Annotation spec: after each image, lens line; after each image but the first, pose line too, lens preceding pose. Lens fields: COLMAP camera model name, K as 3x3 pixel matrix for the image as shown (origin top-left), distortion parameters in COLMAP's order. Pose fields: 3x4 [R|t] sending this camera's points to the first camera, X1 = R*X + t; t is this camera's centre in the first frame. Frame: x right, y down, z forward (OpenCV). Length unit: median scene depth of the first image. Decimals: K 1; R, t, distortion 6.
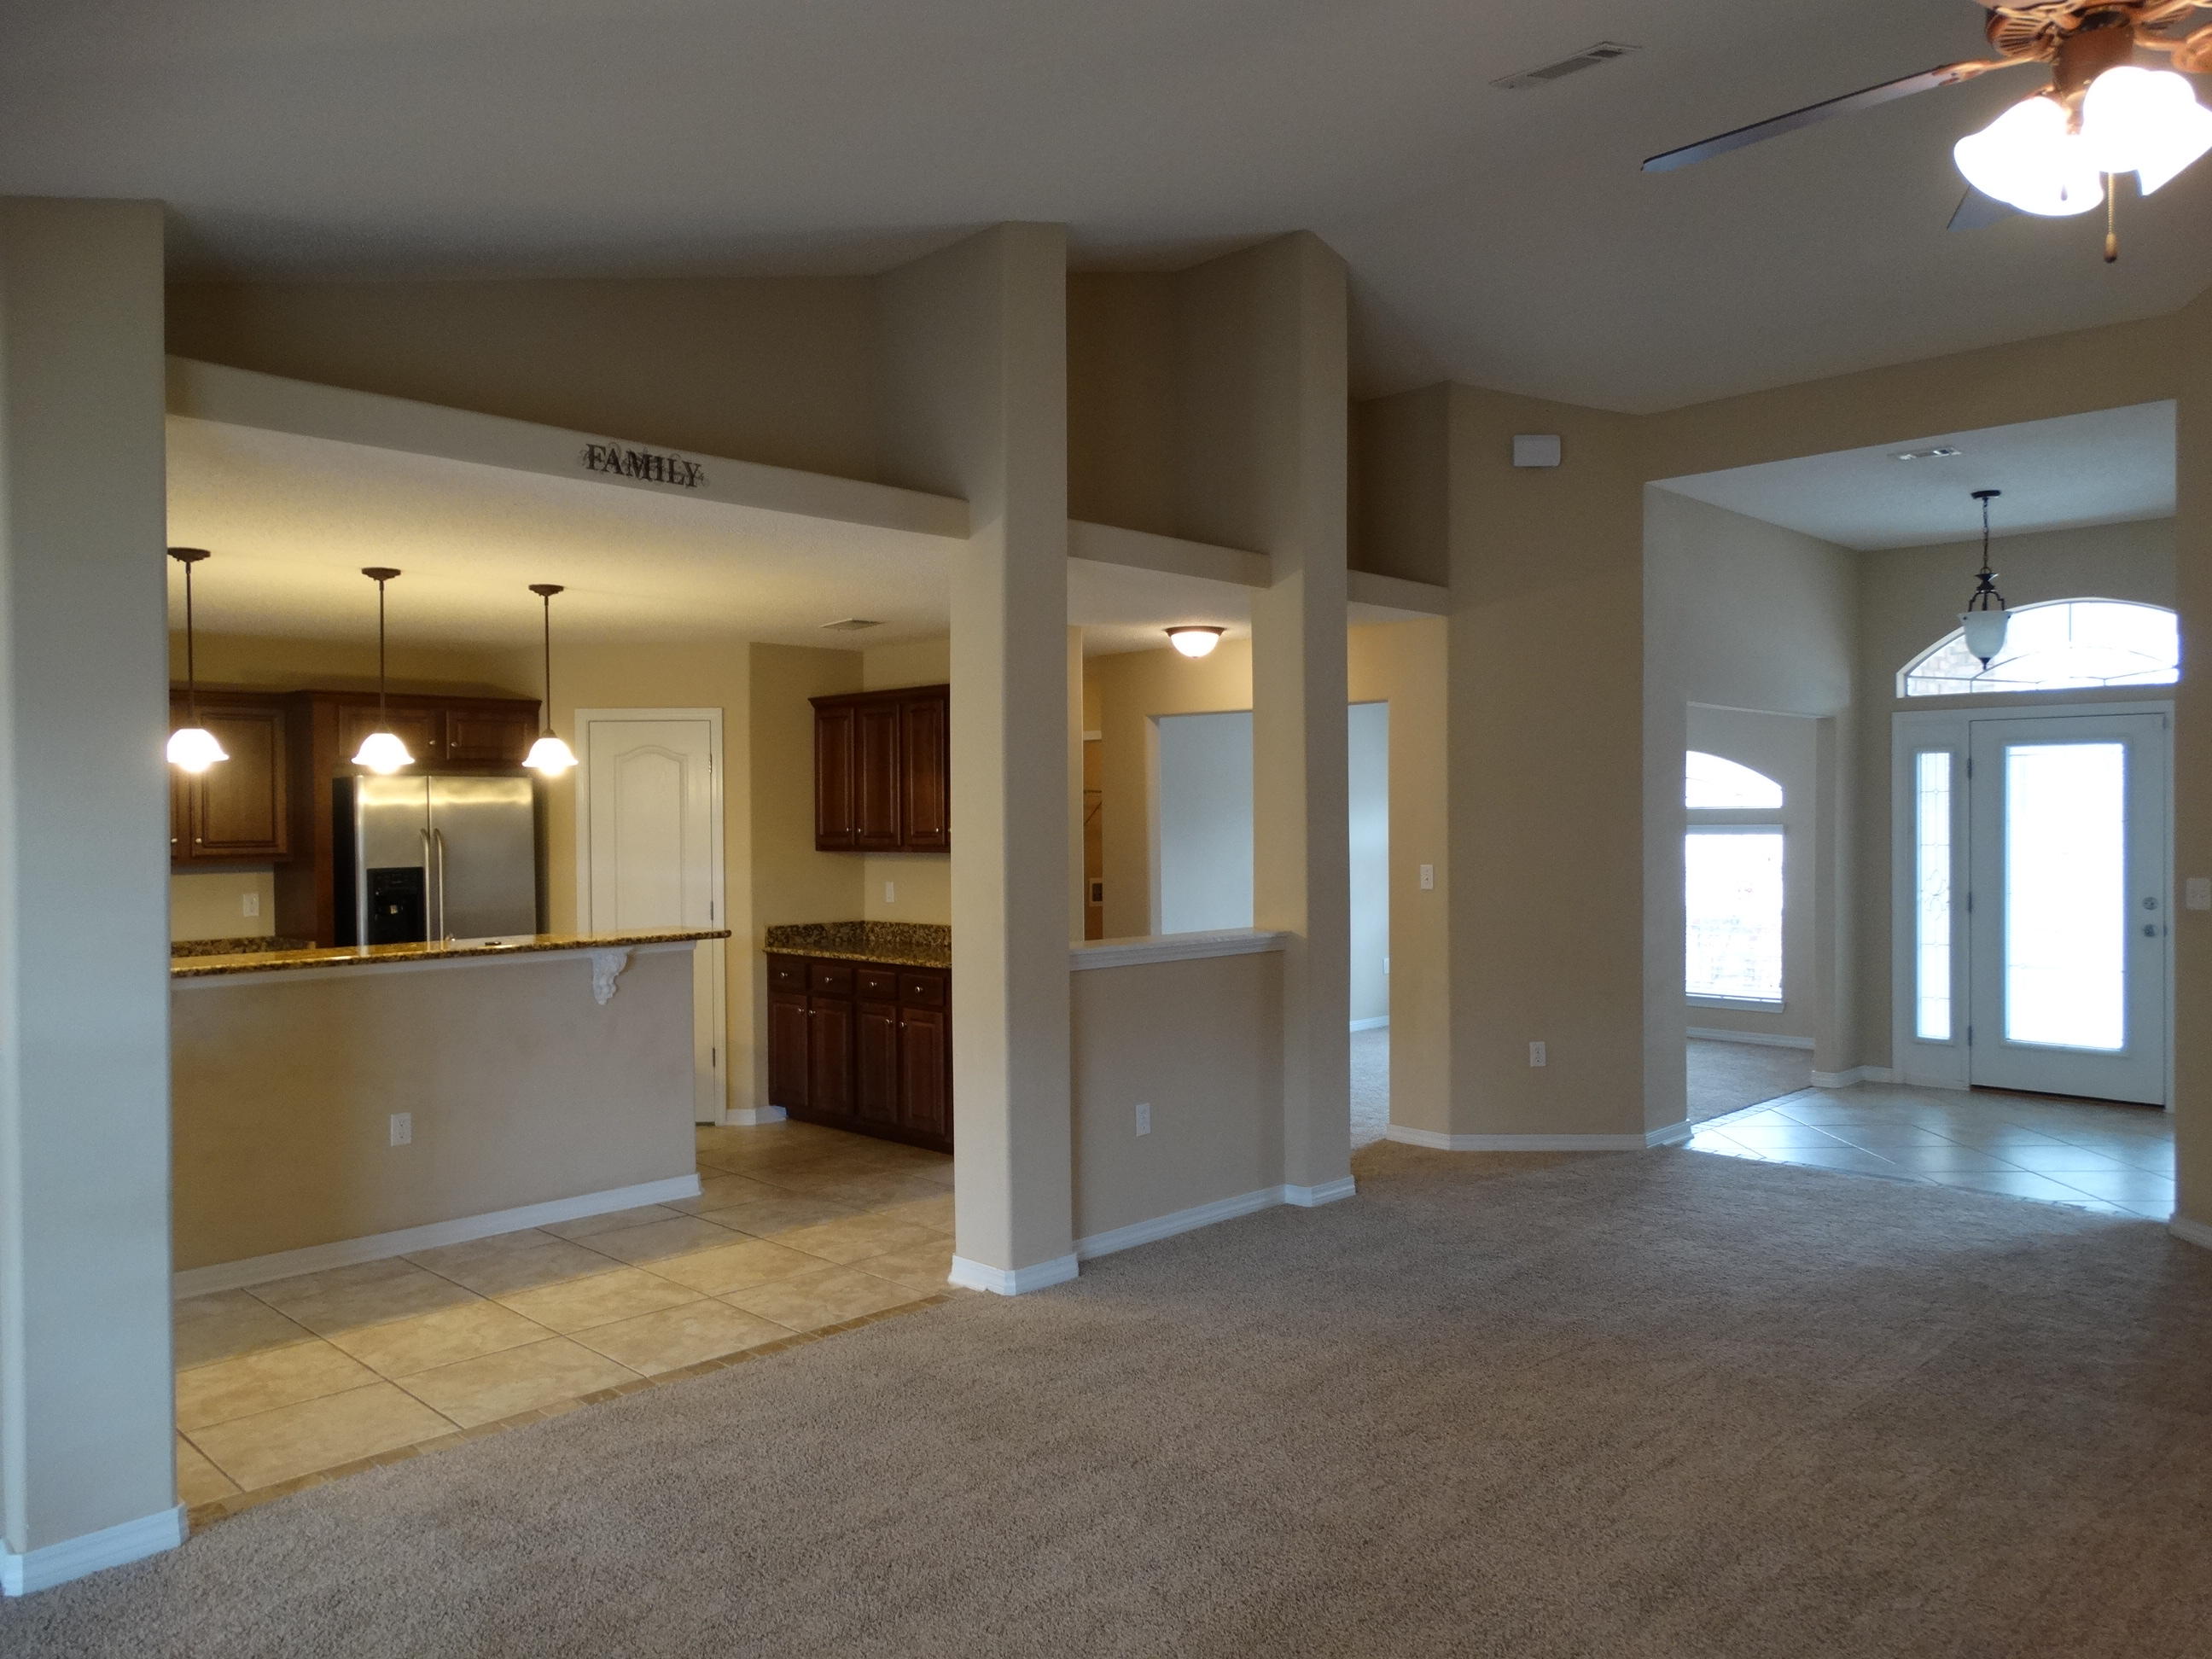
lens RADIAL K [[1610.2, 0, 1142.9], [0, 1610.2, 821.3], [0, 0, 1]] dist [-0.003319, 0.006938]
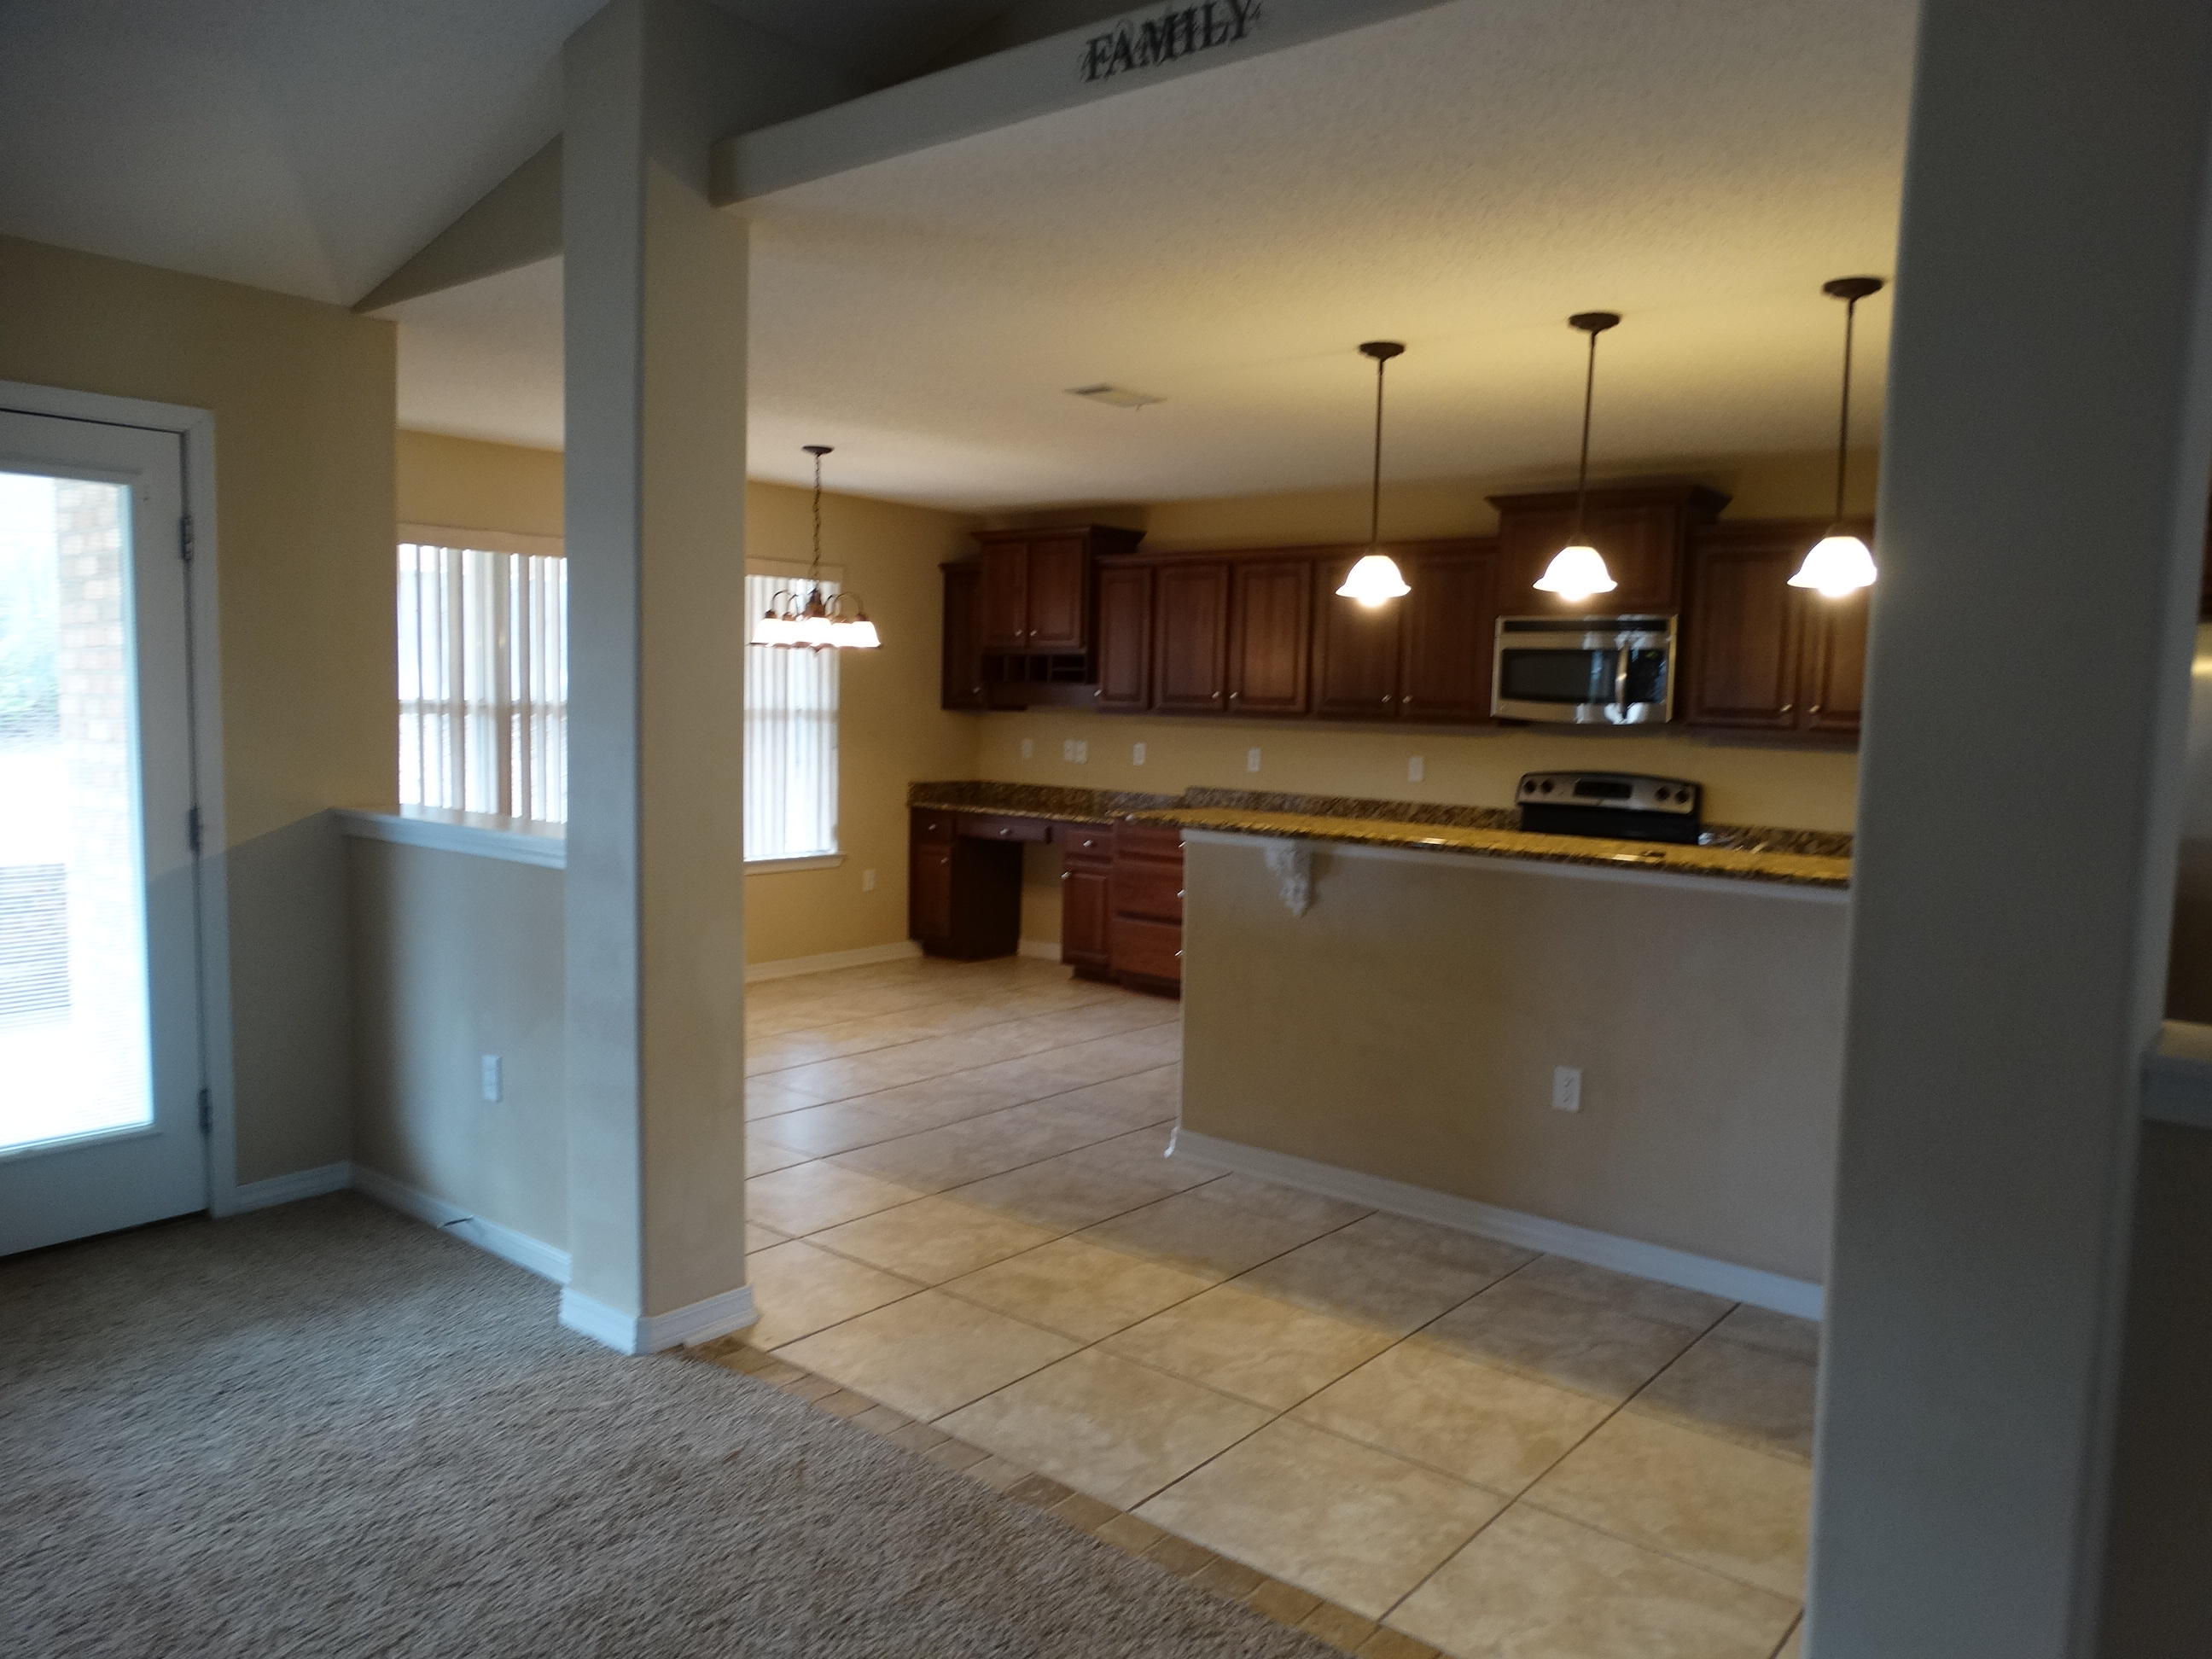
lens RADIAL K [[1564.5, 0, 1106.0], [0, 1564.5, 829.5], [0, 0, 1]] dist [0.000510, 0.003016]
pose [[0.088703, 0.099256, -0.991100, 0.232056], [-0.035242, 0.994712, 0.096464, 0.011036], [0.995434, 0.026371, 0.091732, 0.755452]]
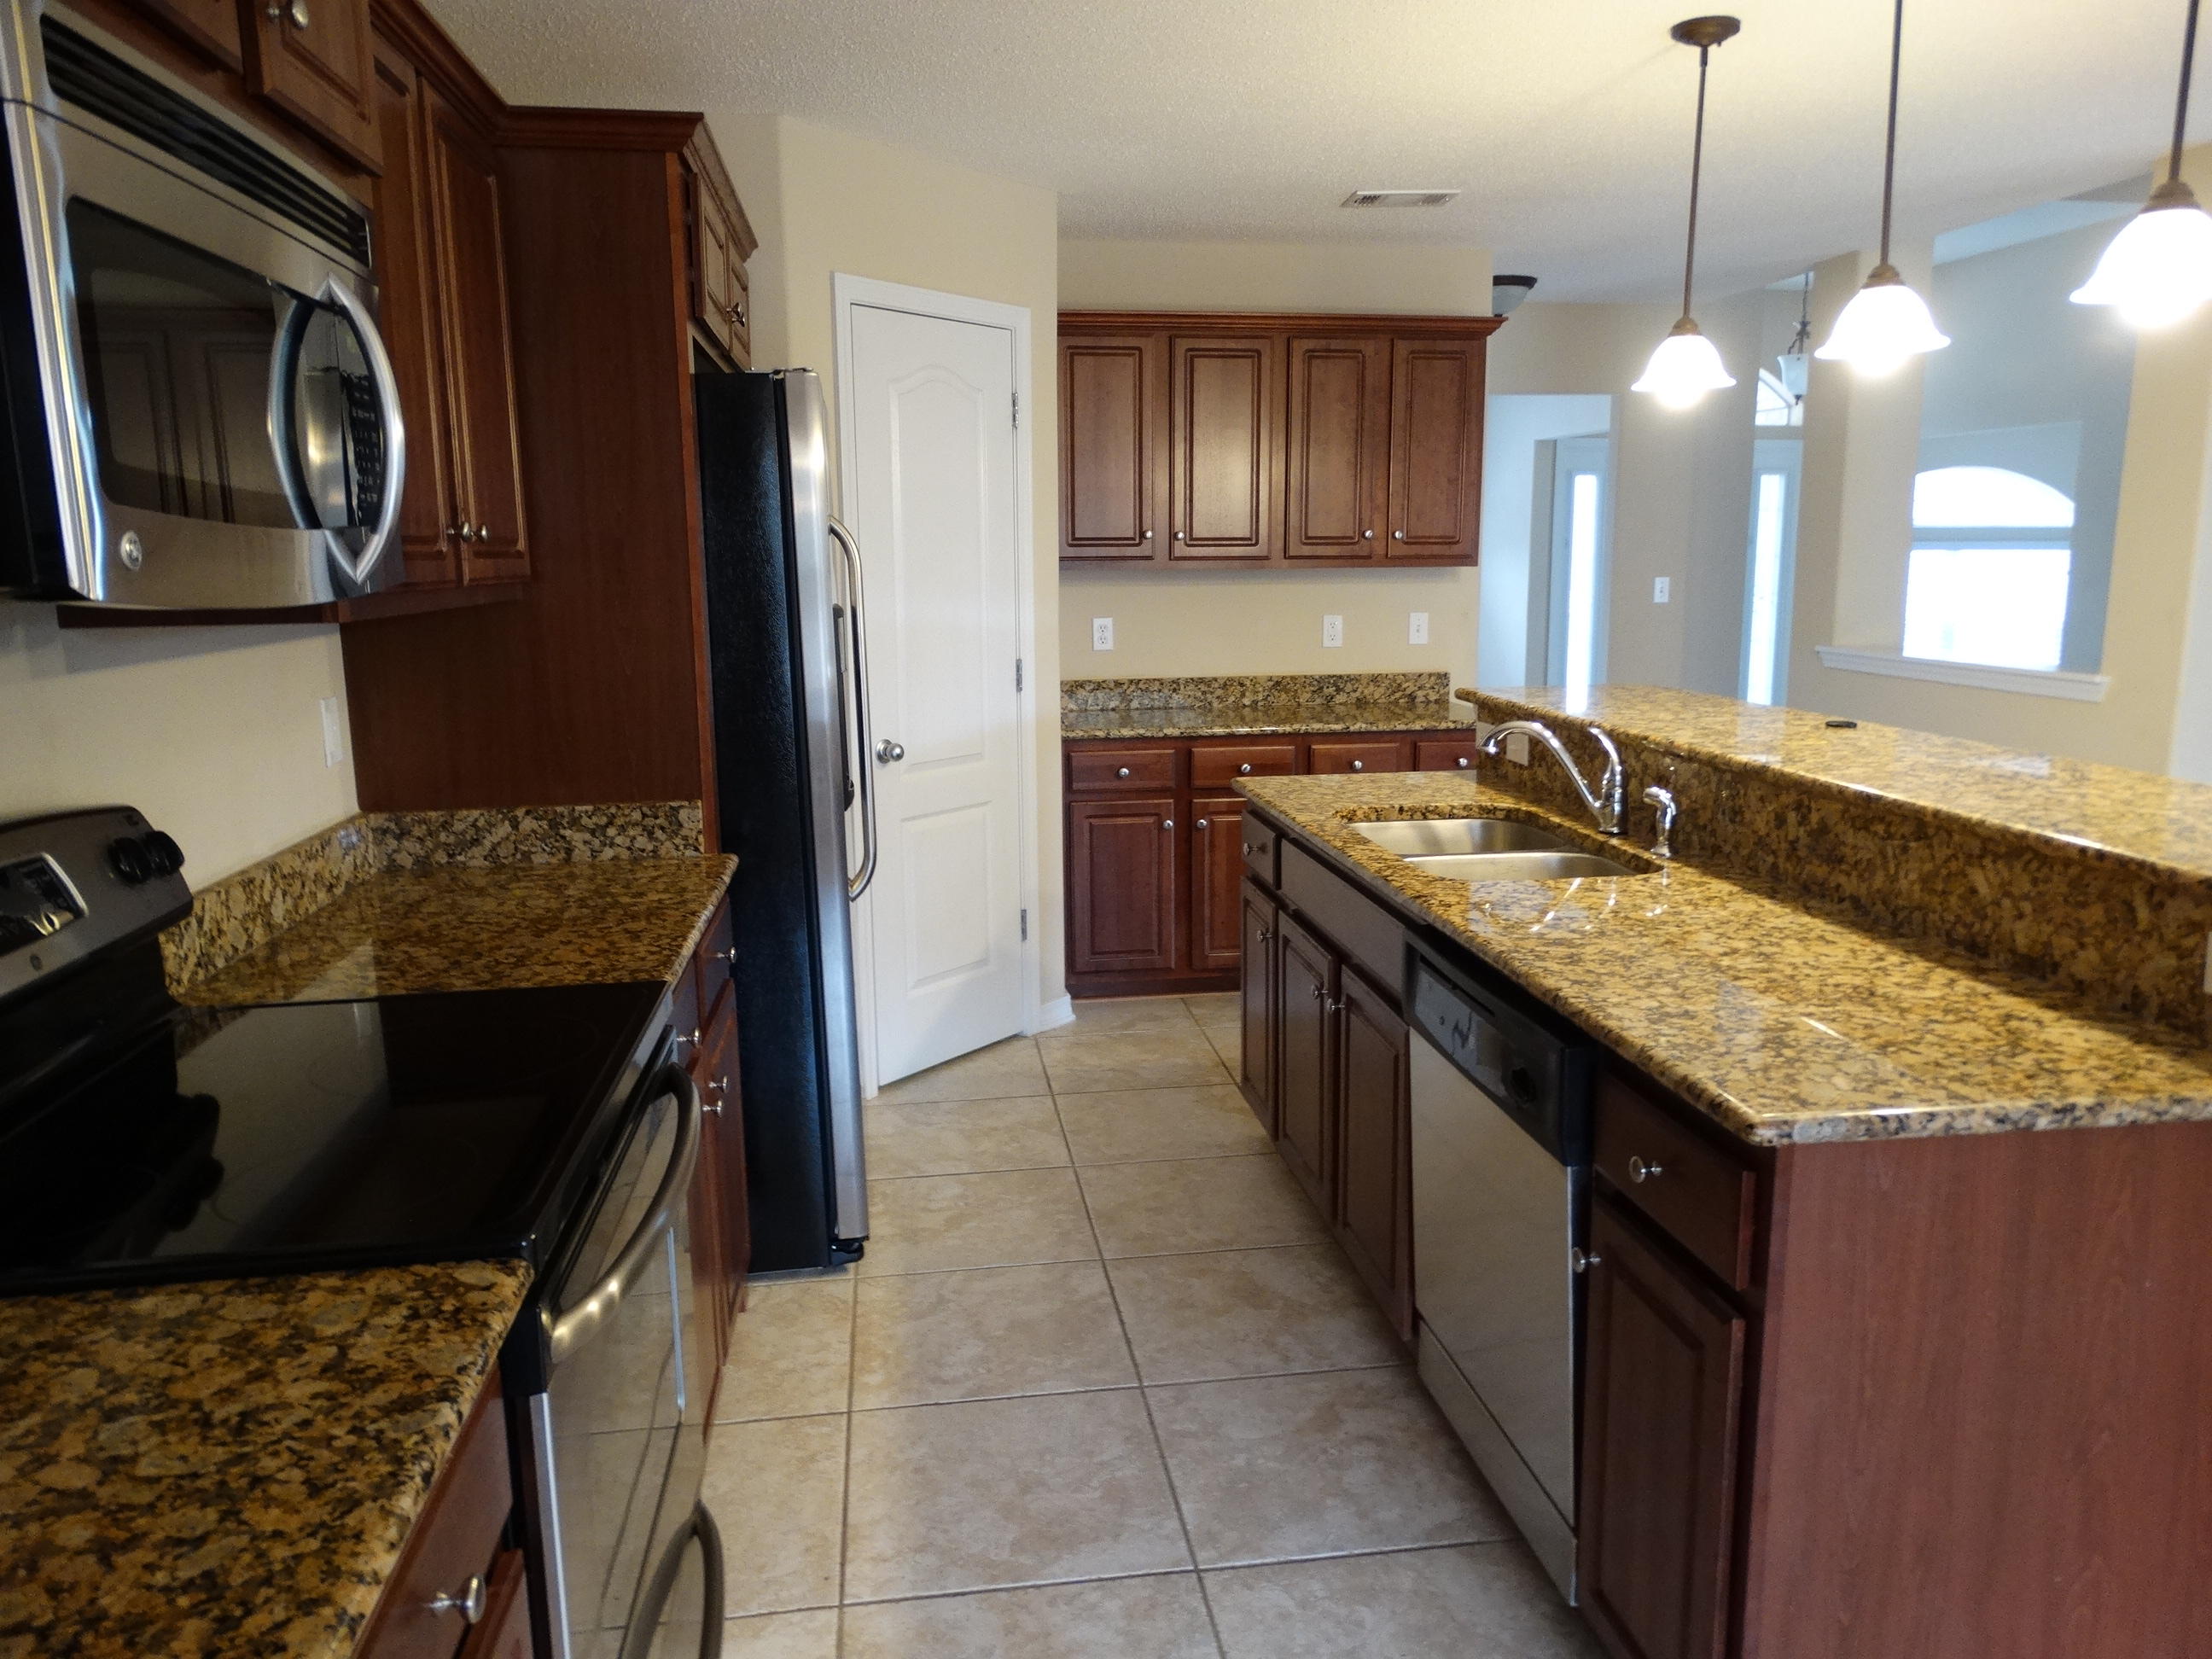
lens RADIAL K [[1581.5, 0, 1106.0], [0, 1581.5, 829.5], [0, 0, 1]] dist [0.005748, 0.003017]
pose [[0.604776, -0.136885, 0.784544, -1.019927], [0.007774, 0.986085, 0.166057, 0.024133], [-0.796358, -0.094328, 0.597425, 0.928096]]
